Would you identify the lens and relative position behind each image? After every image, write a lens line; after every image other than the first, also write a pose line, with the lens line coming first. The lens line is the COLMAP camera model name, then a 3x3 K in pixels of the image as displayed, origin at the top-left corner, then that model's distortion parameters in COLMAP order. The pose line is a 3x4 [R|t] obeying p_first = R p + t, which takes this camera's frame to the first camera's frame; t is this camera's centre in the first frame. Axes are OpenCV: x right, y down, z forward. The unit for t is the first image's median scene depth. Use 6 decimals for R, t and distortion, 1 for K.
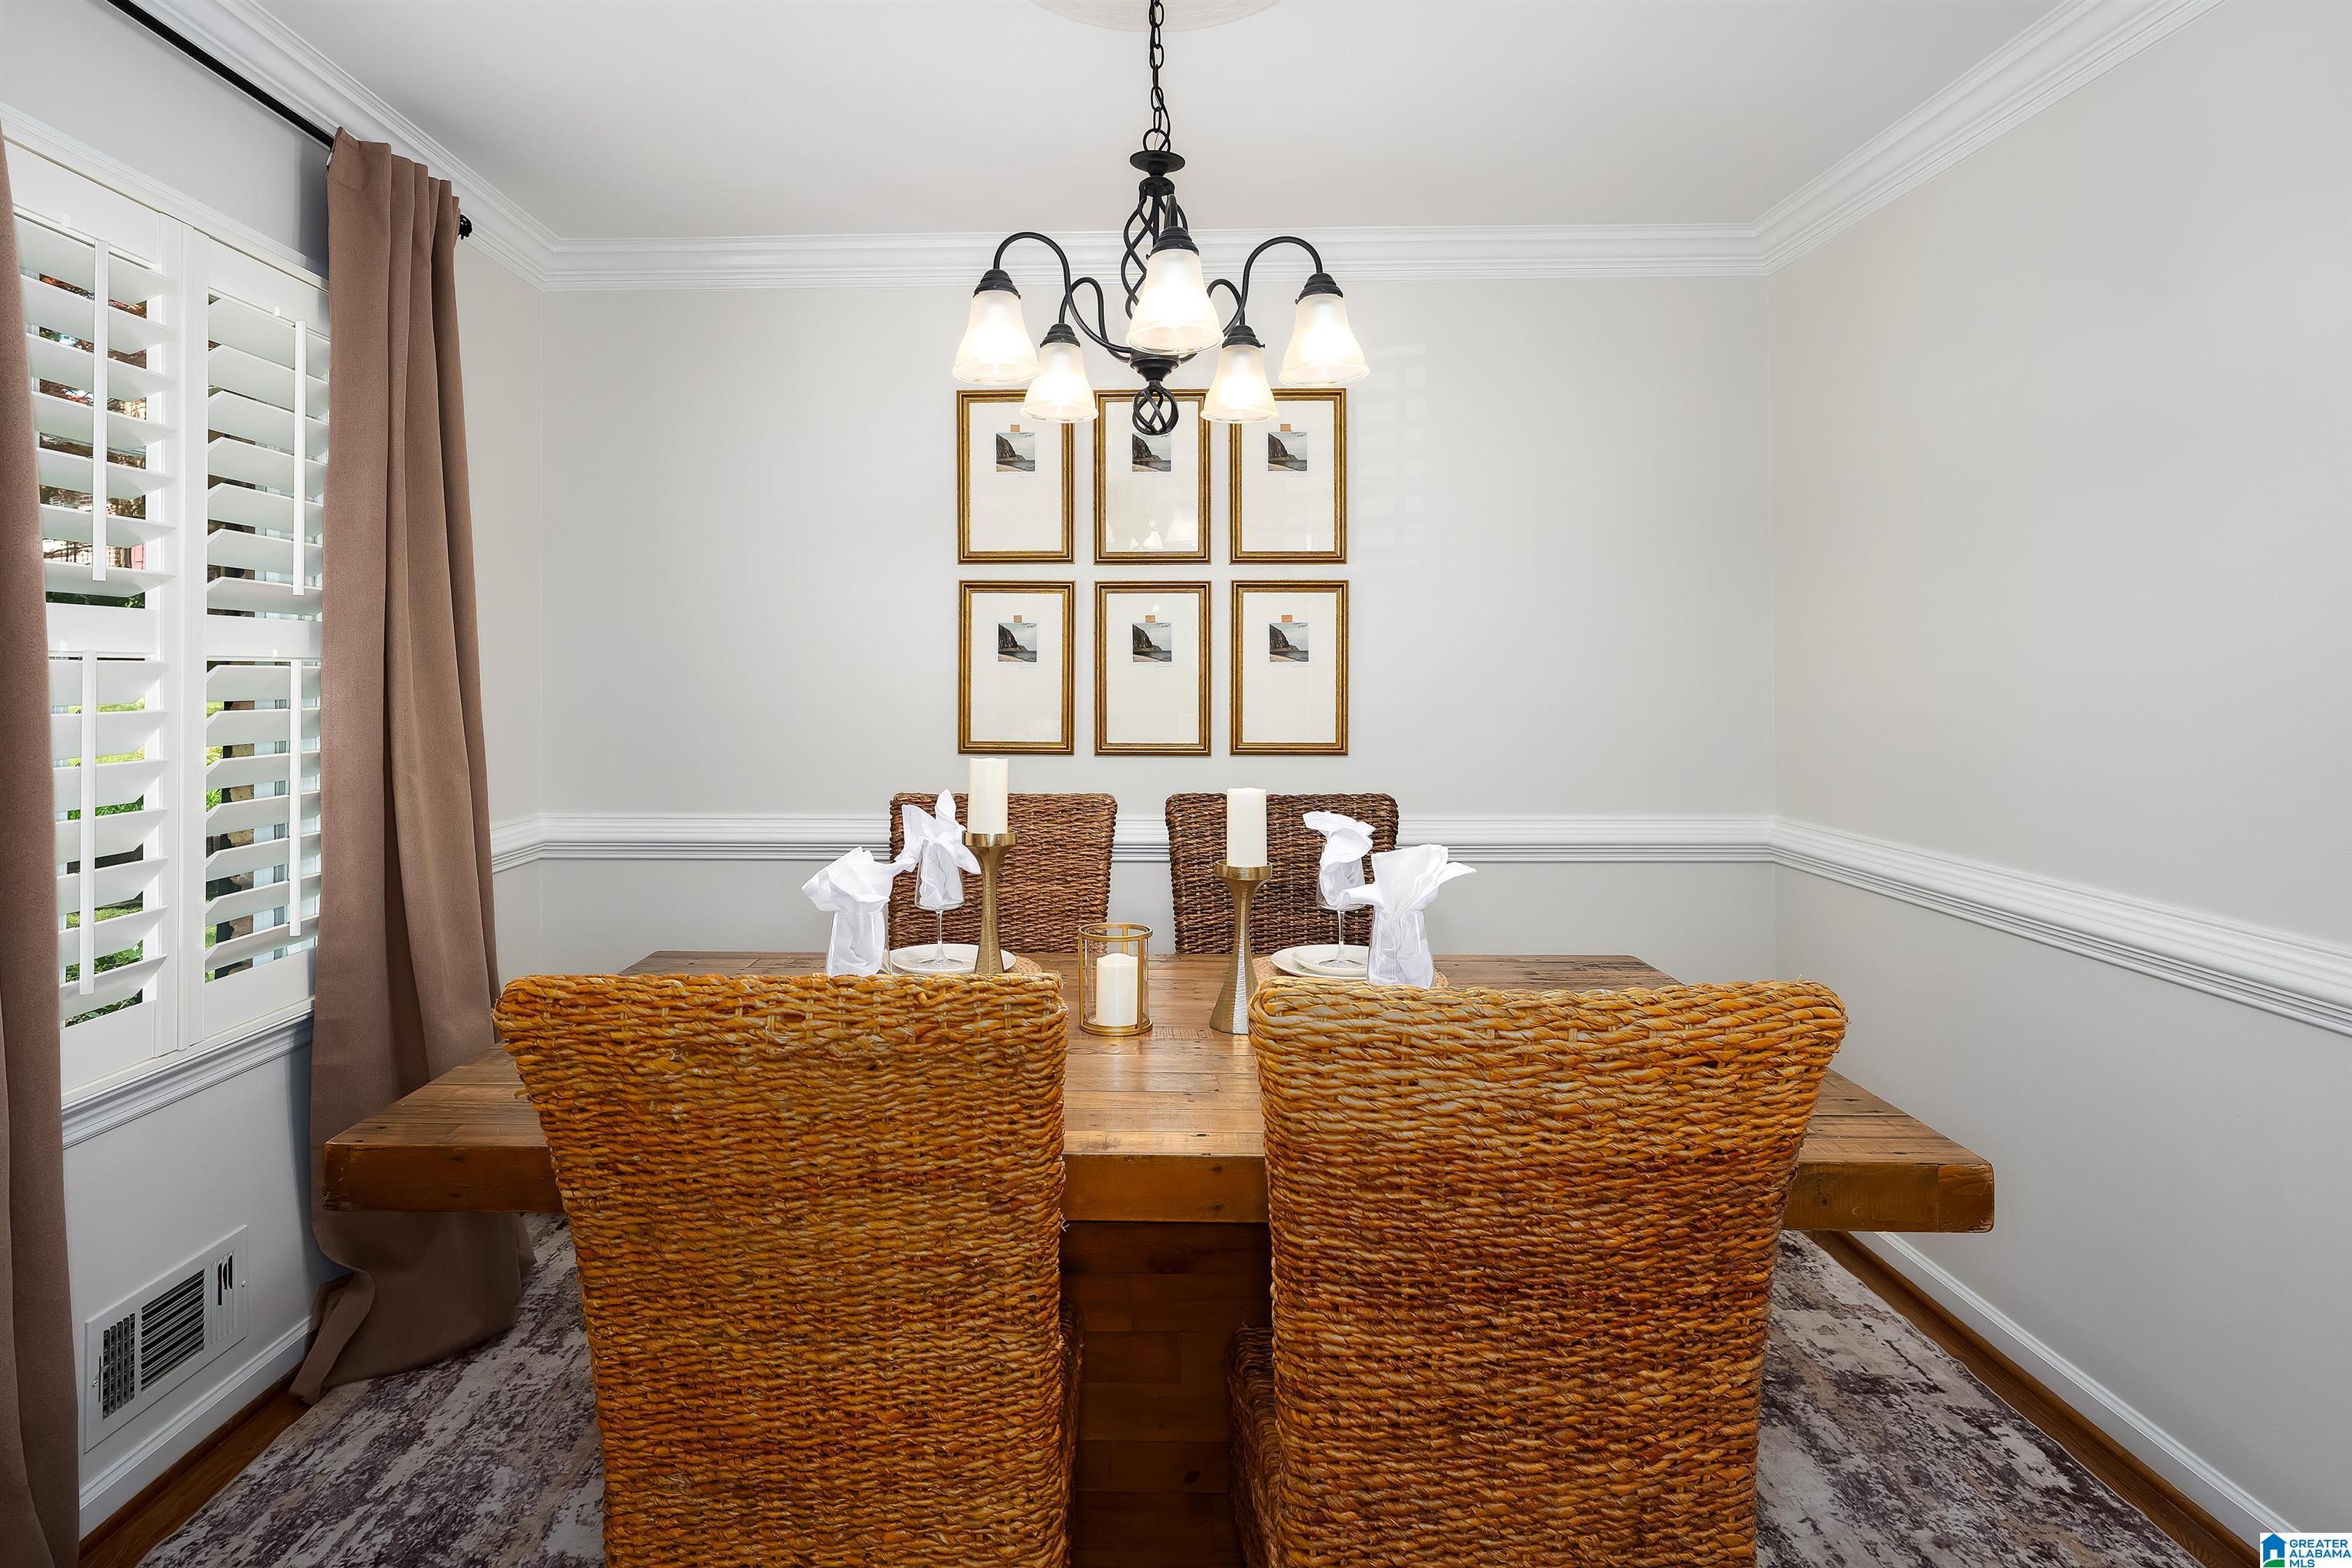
lens RADIAL K [[1262.1, 0, 1102.9], [0, 1262.1, 657.9], [0, 0, 1]] dist [-0.008078, 0.002105]
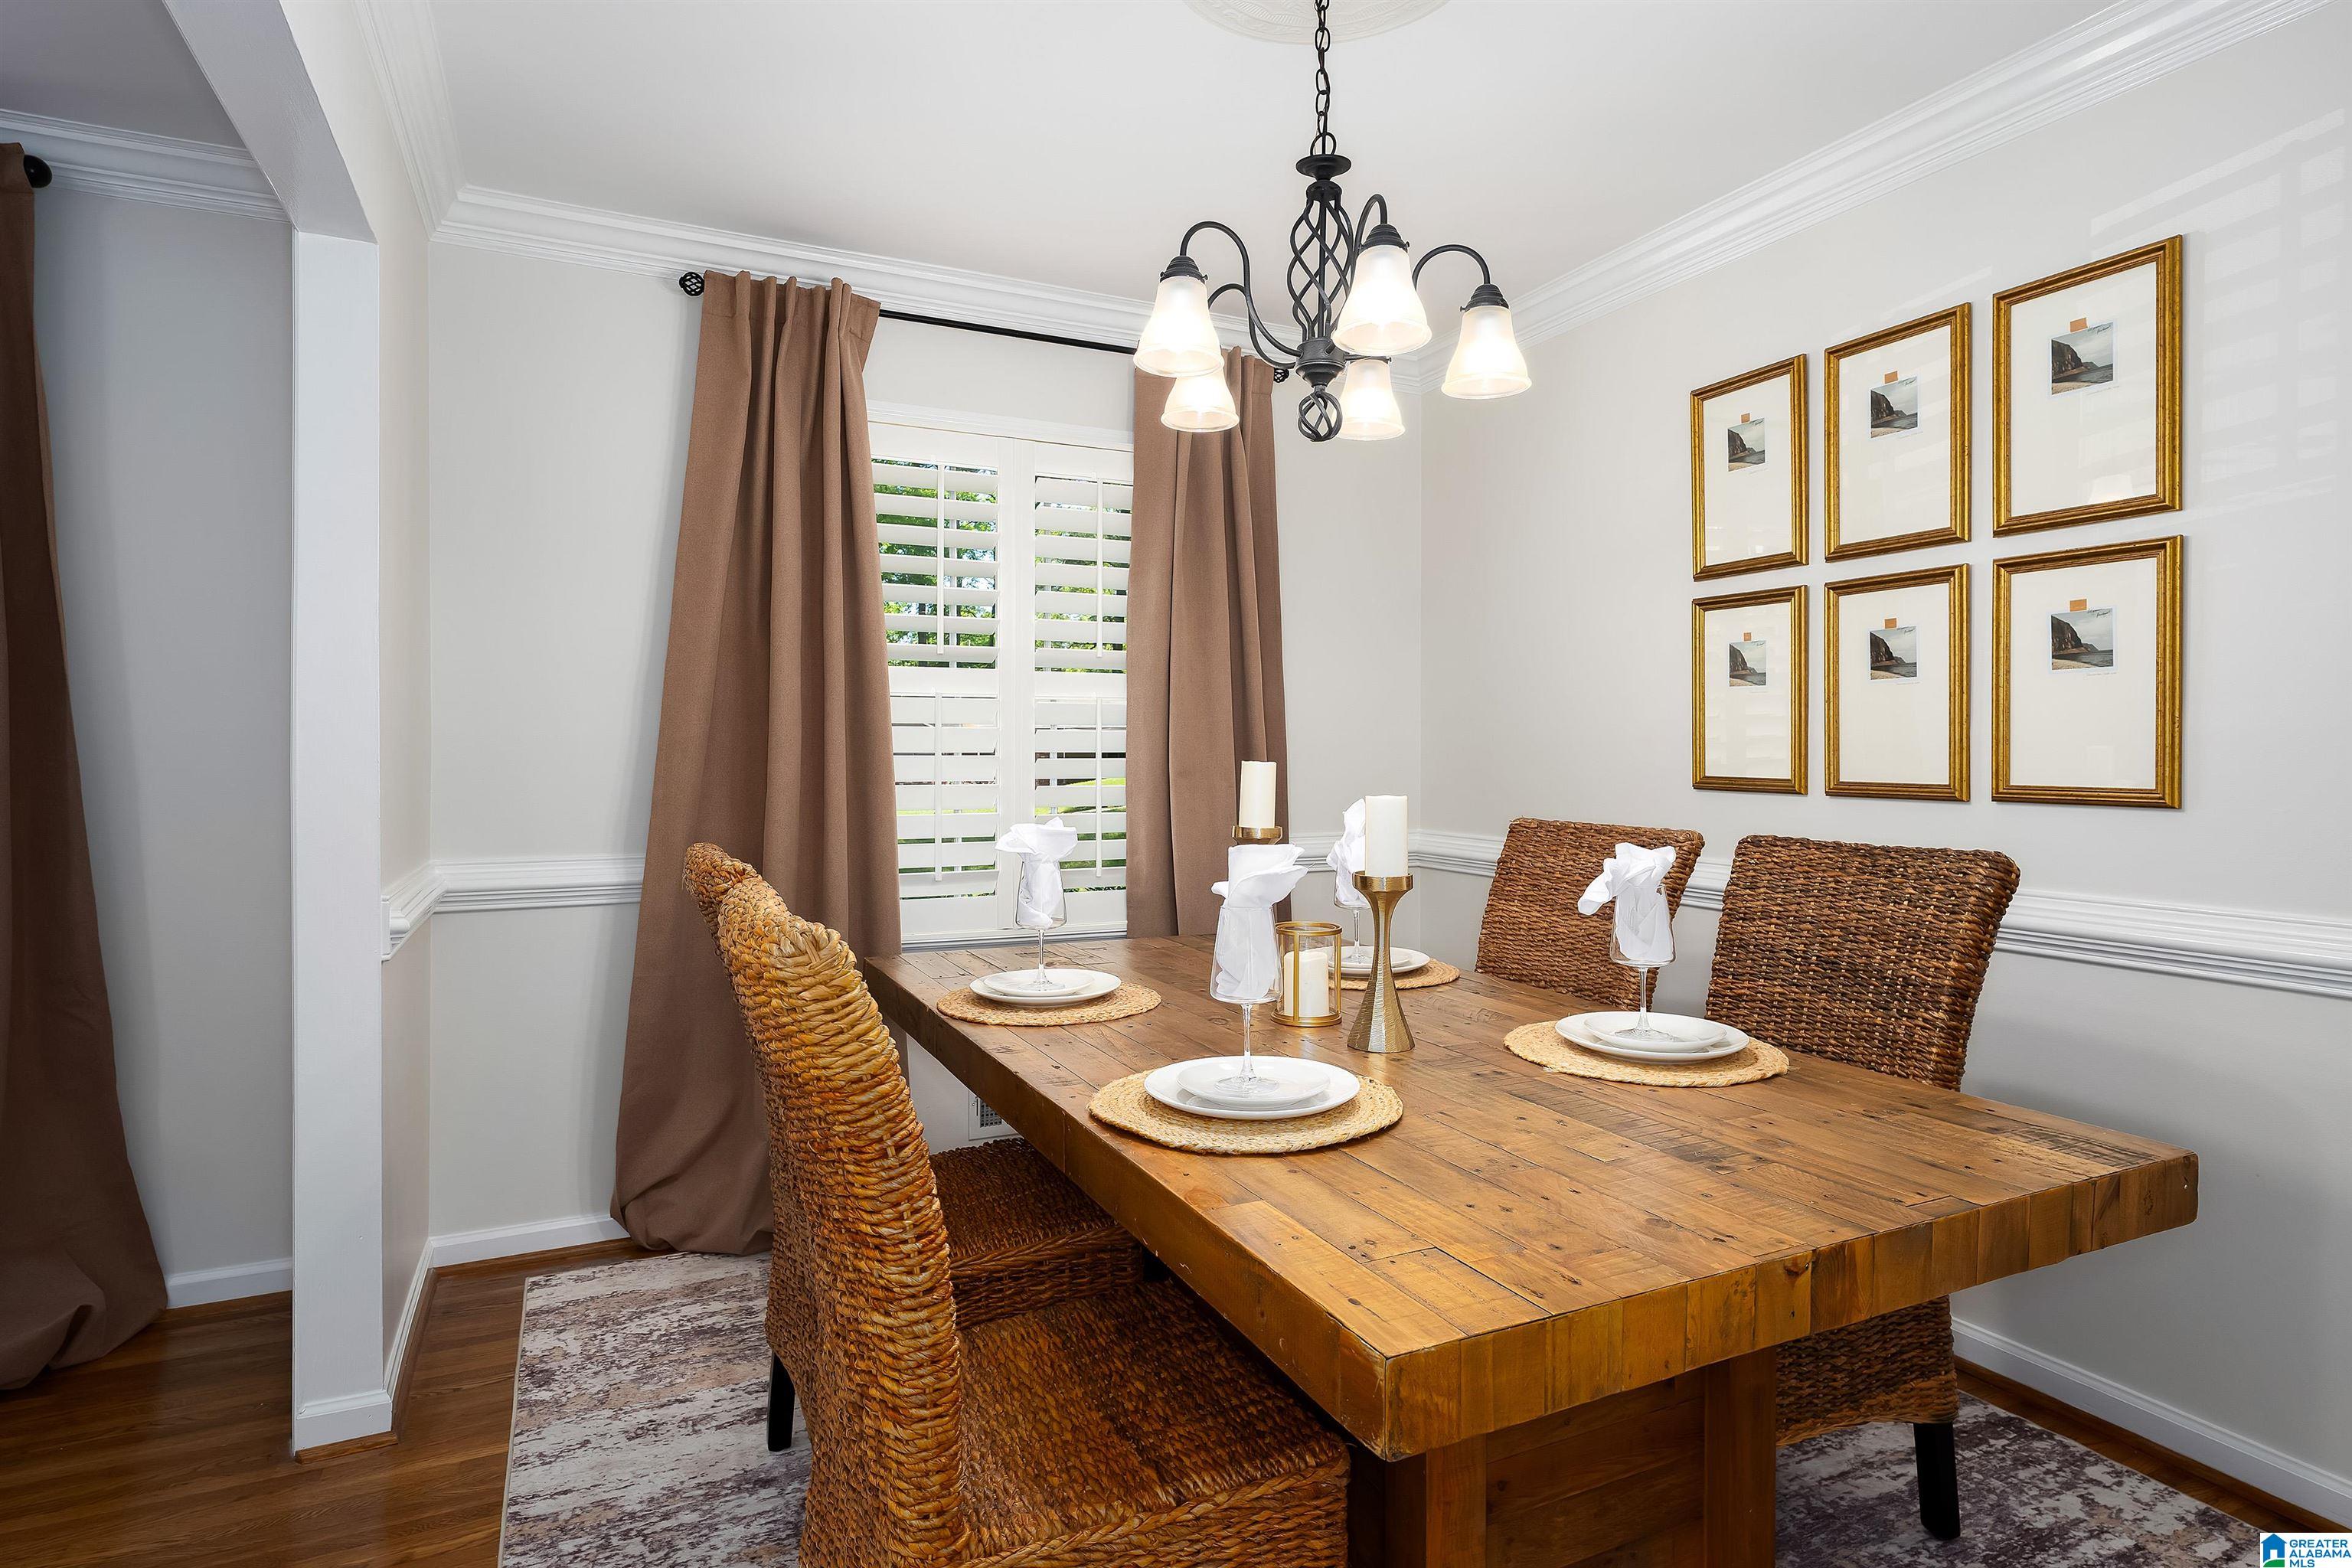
lens RADIAL K [[1262.1, 0, 1187.9], [0, 1262.1, 778.5], [0, 0, 1]] dist [-0.008078, 0.002105]
pose [[0.470982, 0.019762, -0.881921, 0.522636], [0.009055, 0.999588, 0.027234, 0.040016], [0.882096, -0.020813, 0.470609, 0.248341]]
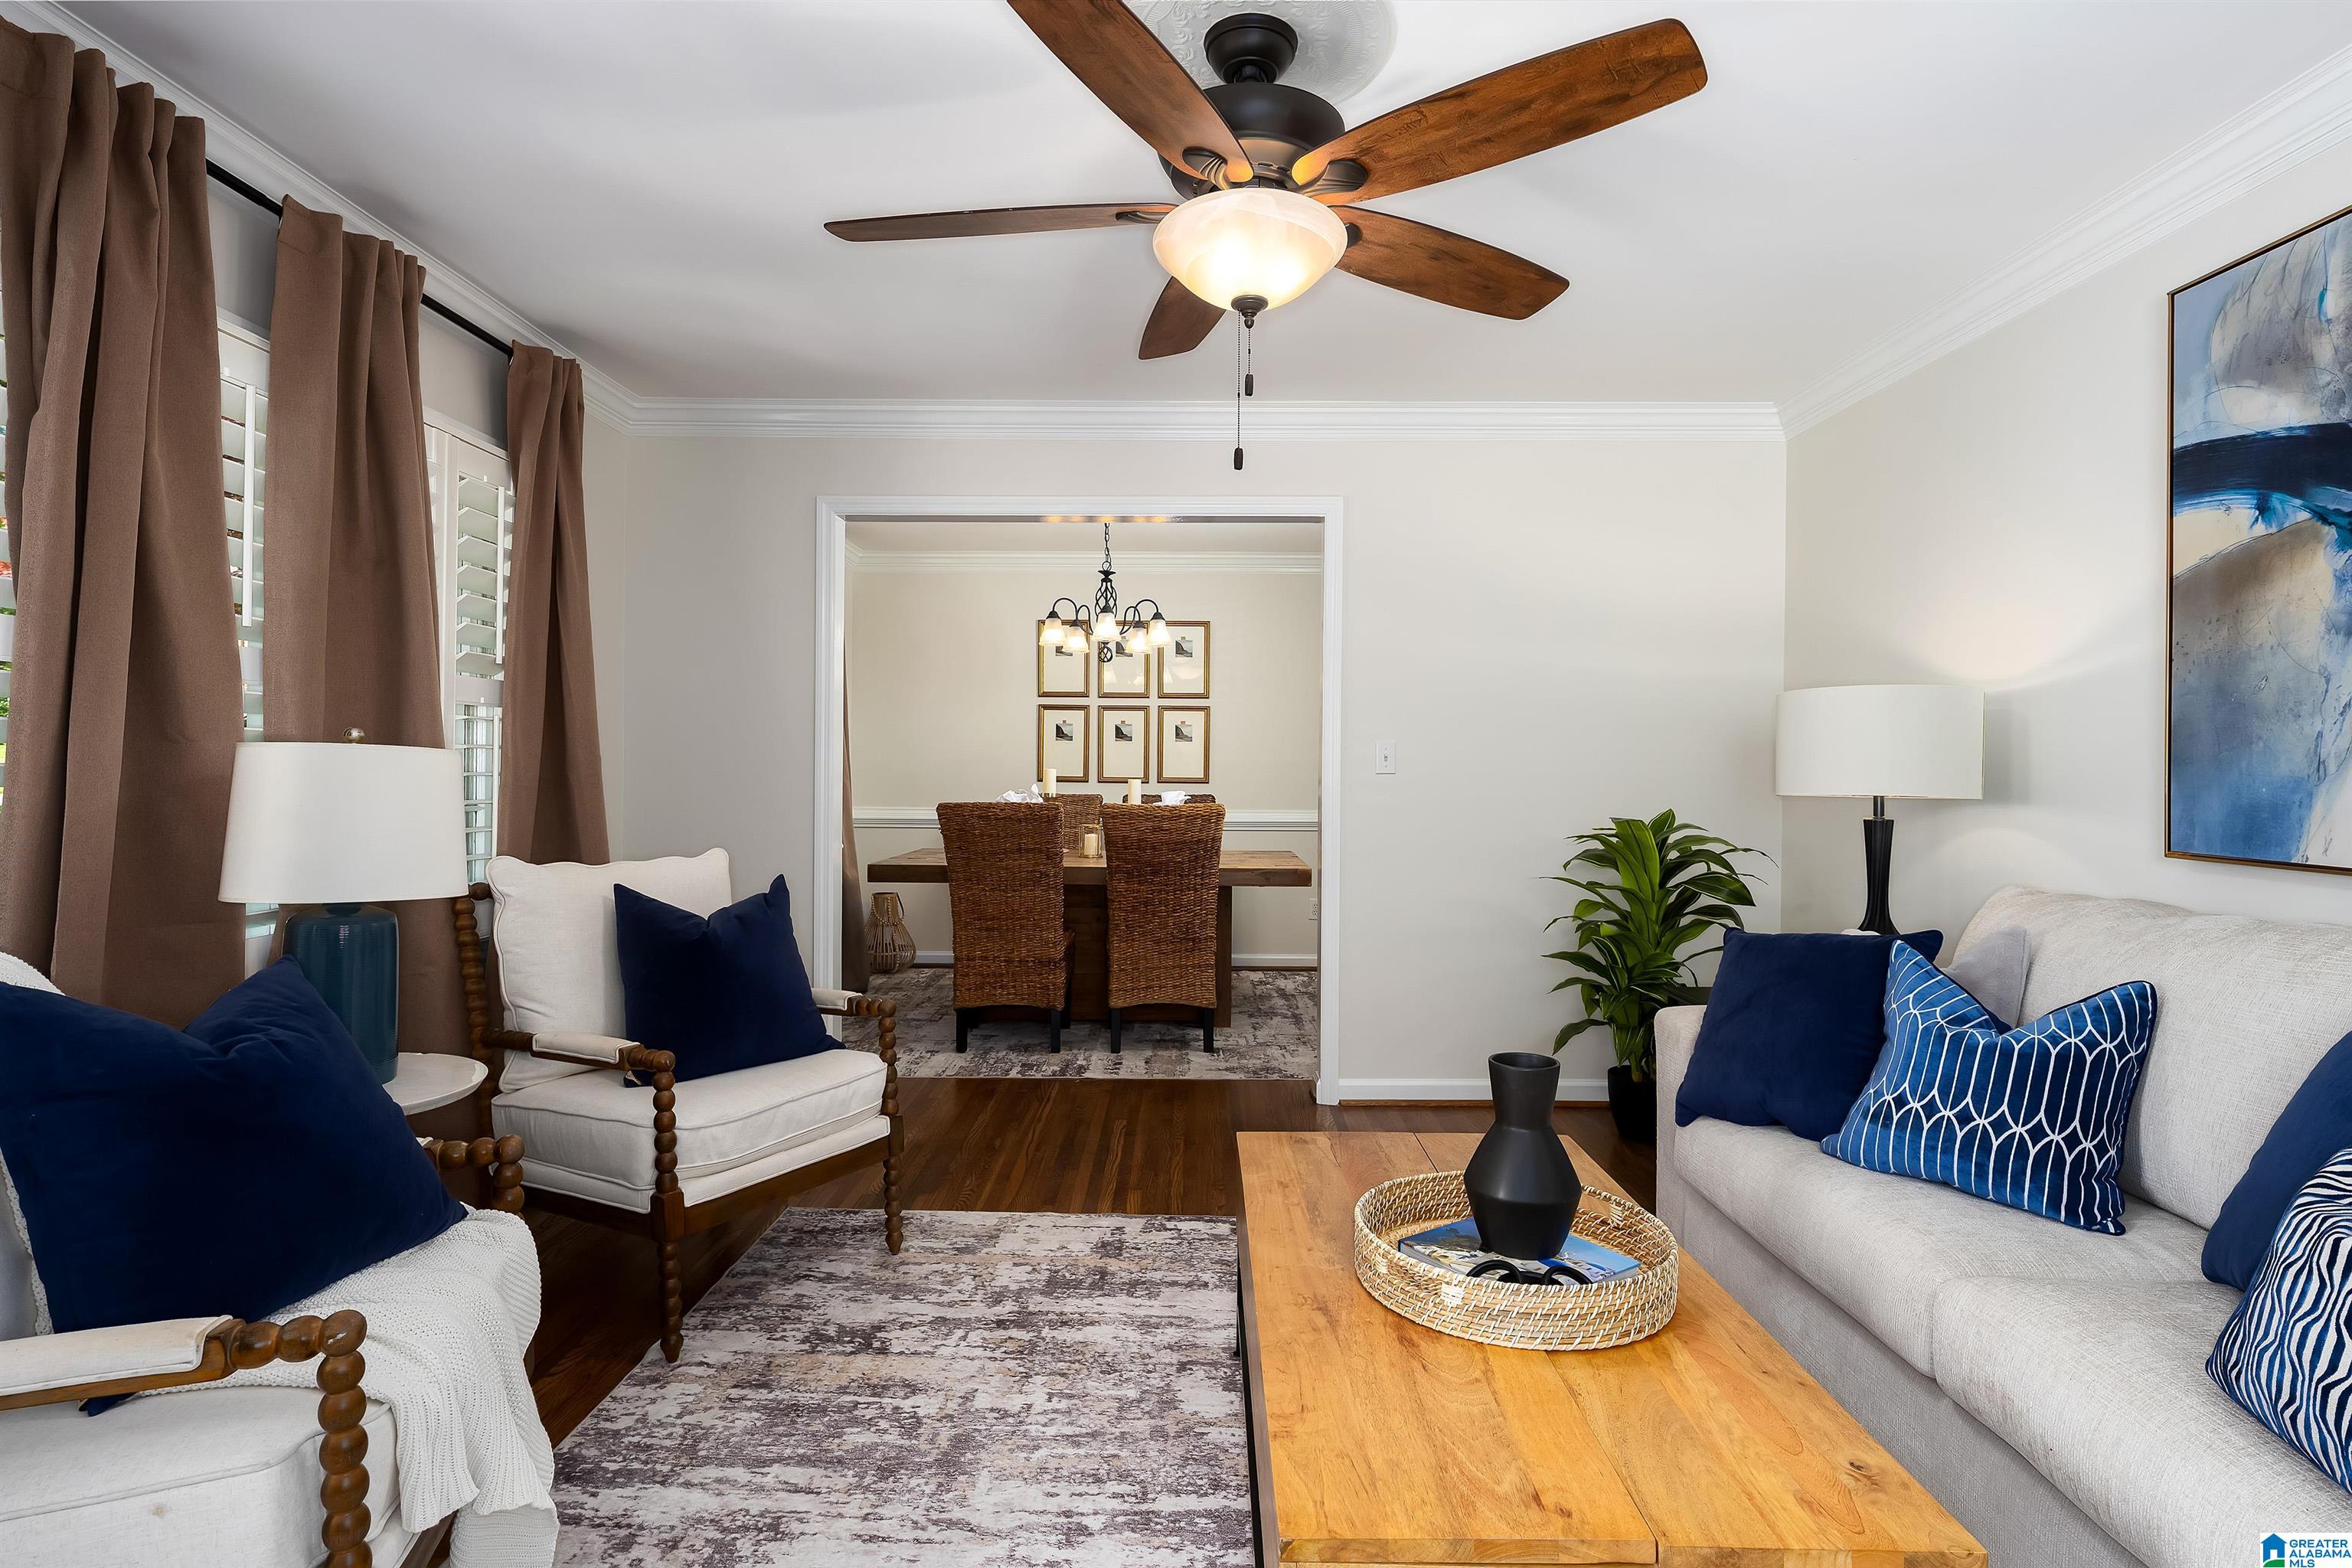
lens RADIAL K [[1172.7, 0, 1167.7], [0, 1172.7, 774.8], [0, 0, 1]] dist [0.003974, -0.002276]
pose [[0.999942, 0.008926, 0.006068, 0.106379], [-0.009026, 0.999820, 0.016690, 0.027634], [-0.005918, -0.016744, 0.999842, -1.106606]]
